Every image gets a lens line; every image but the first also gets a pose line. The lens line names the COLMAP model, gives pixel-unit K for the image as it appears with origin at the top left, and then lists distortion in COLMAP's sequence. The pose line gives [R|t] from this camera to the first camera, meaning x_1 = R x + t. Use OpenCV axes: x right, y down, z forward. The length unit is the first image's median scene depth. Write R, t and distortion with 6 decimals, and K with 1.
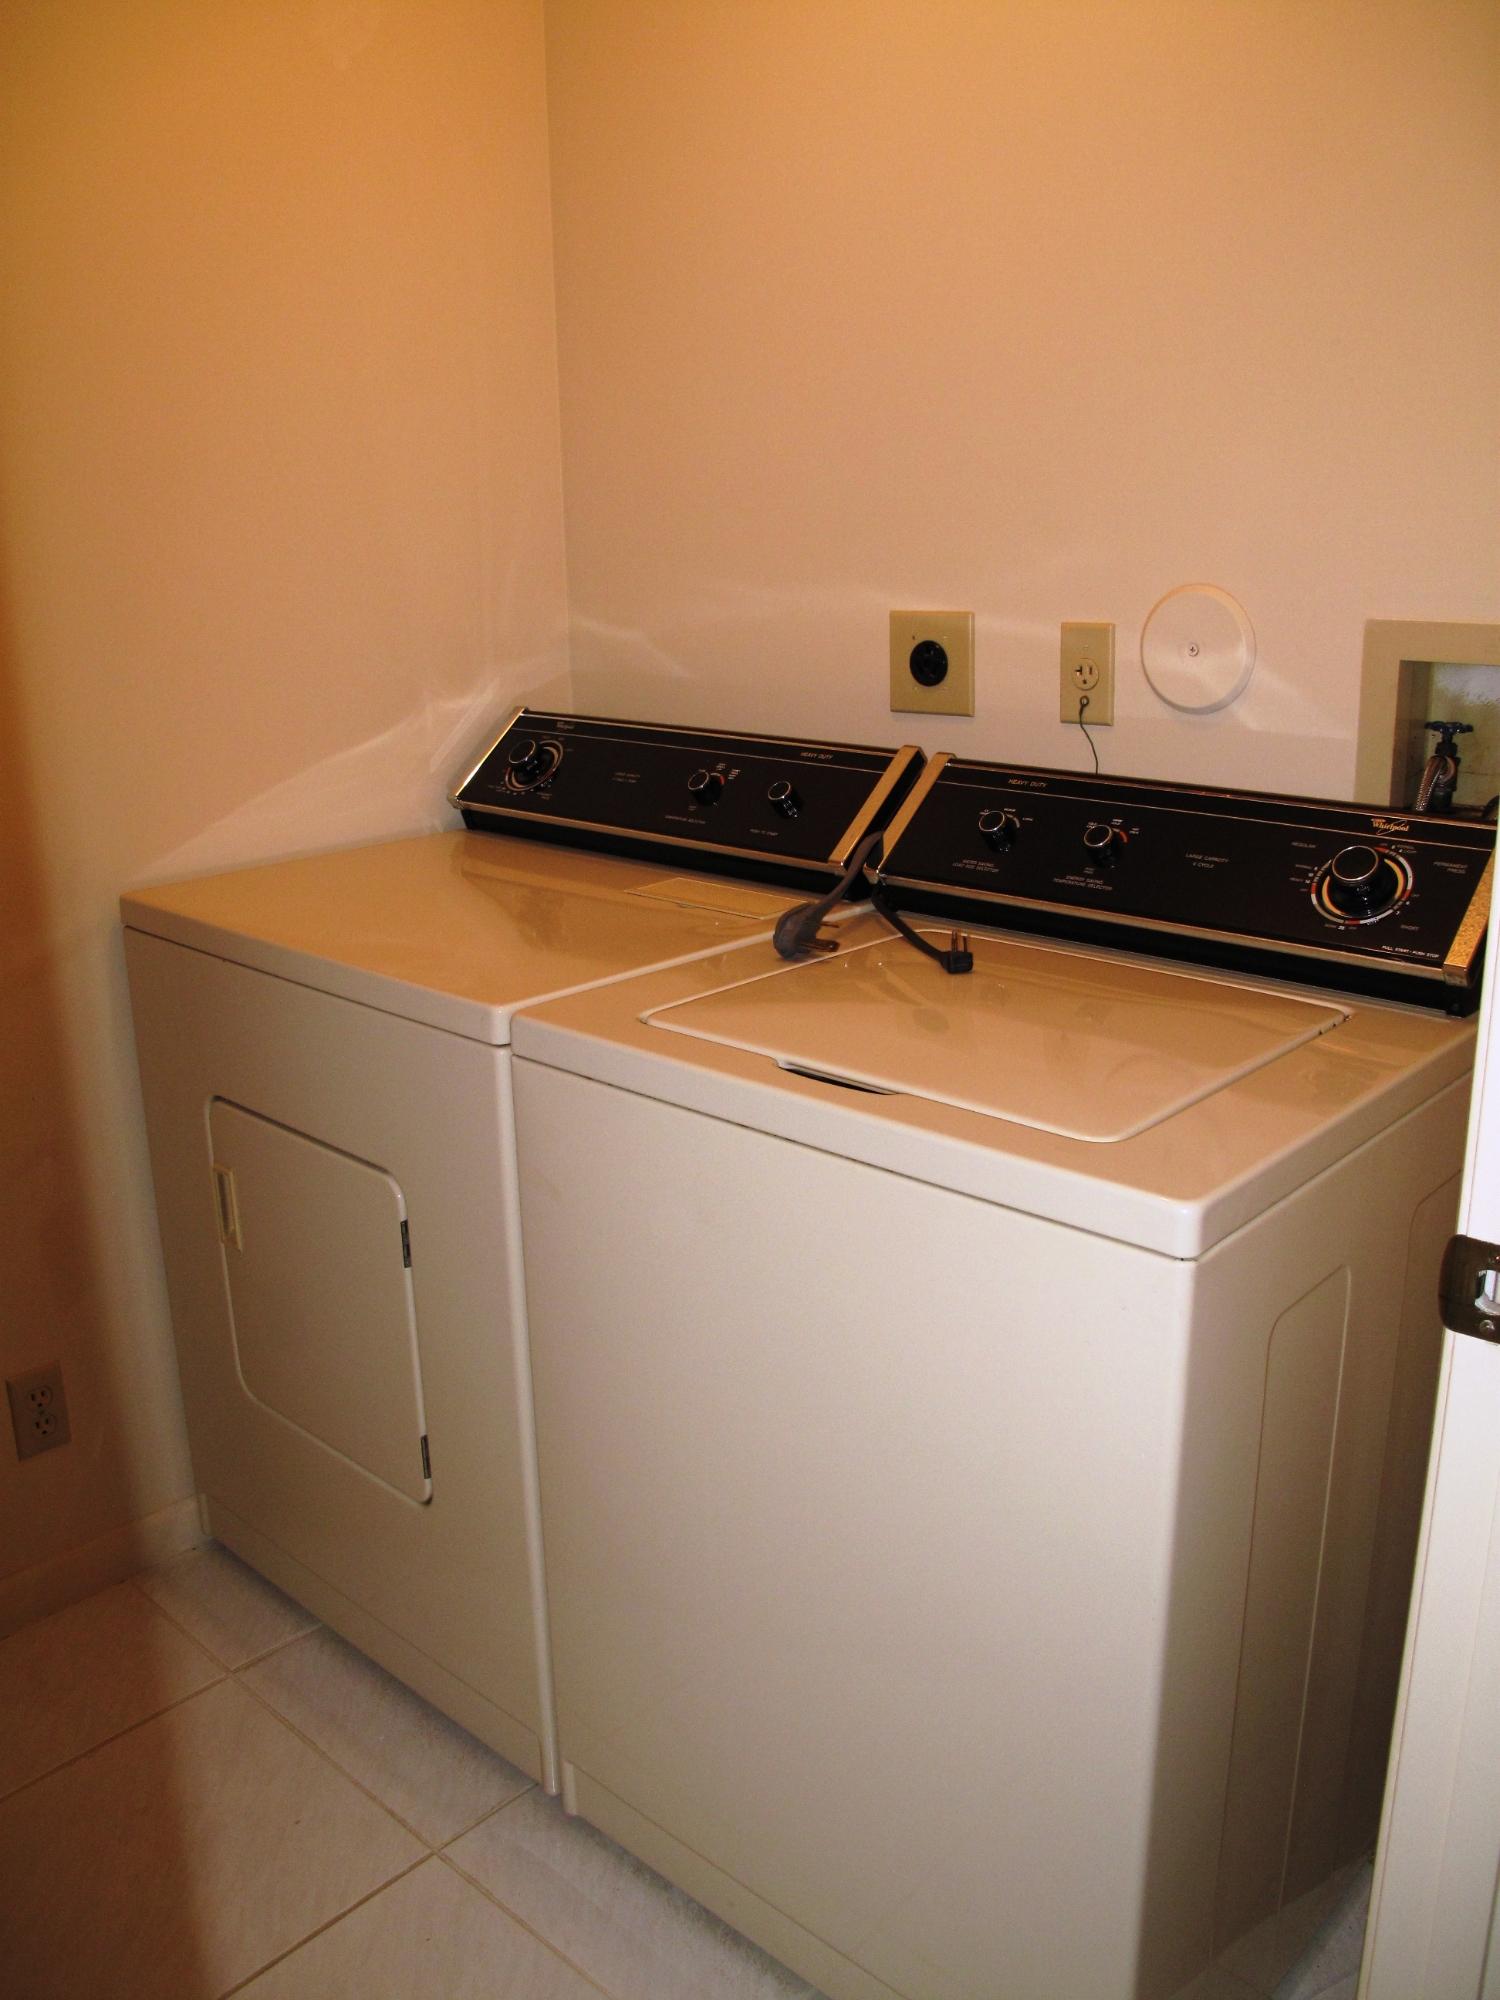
lens RADIAL K [[1681.5, 0, 751.6], [0, 1681.5, 1009.2], [0, 0, 1]] dist [-0.145583, 0.104142]
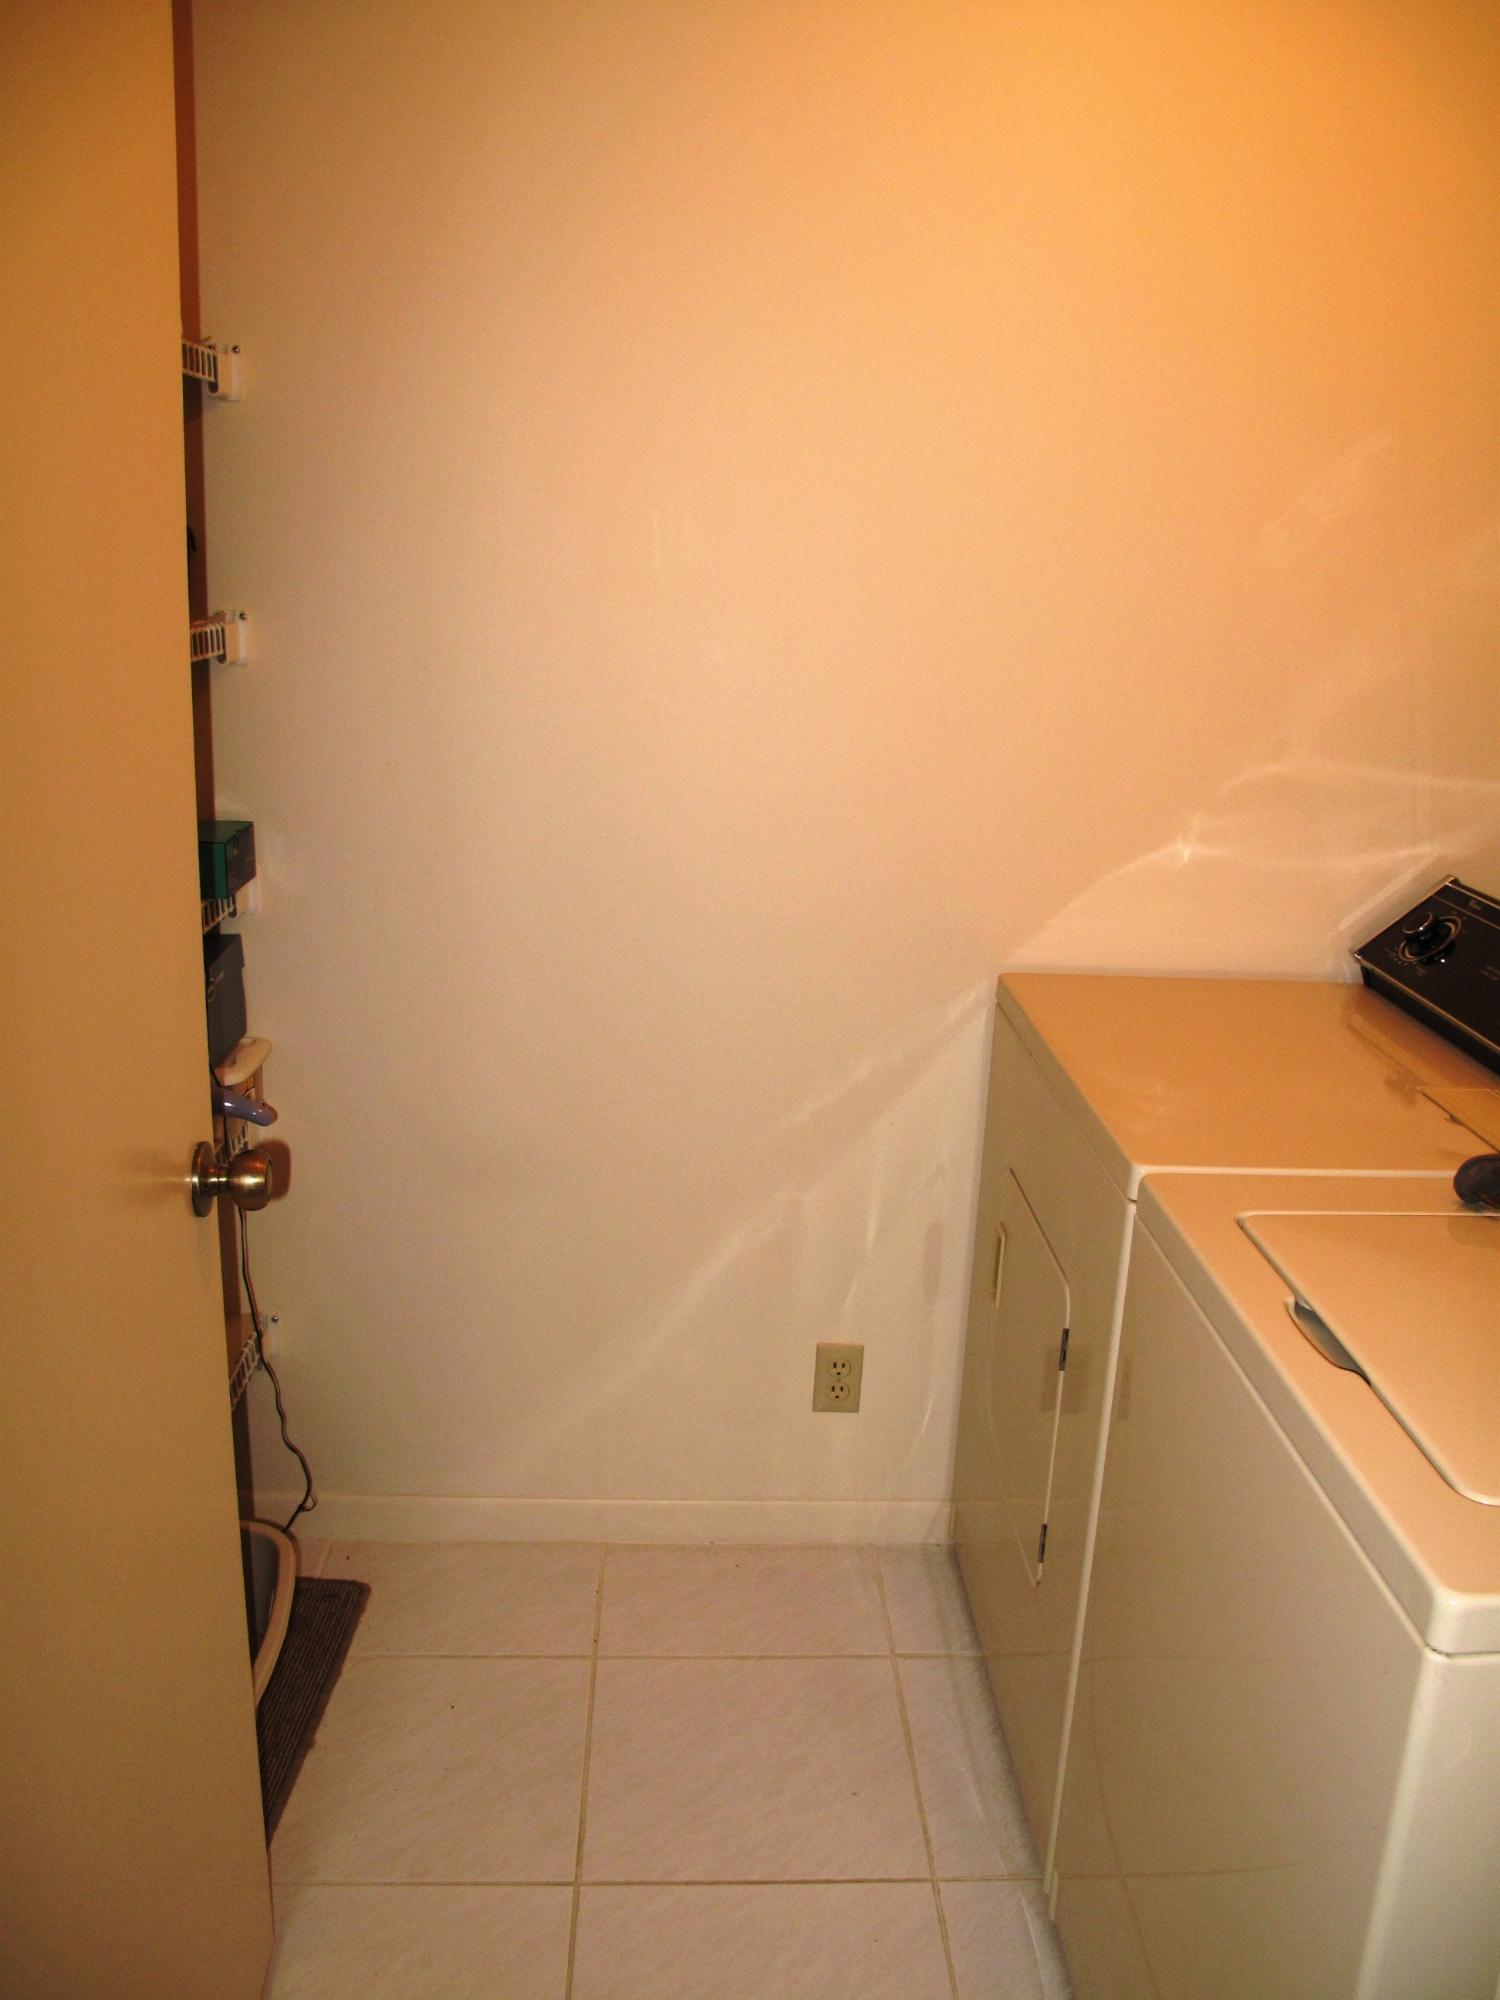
lens RADIAL K [[1681.5, 0, 758.1], [0, 1681.5, 1002.4], [0, 0, 1]] dist [-0.145583, 0.104142]
pose [[0.701284, 0.226038, -0.676097, 0.315350], [-0.246392, 0.966806, 0.067659, -0.096475], [0.668948, 0.119137, 0.733699, 0.040003]]
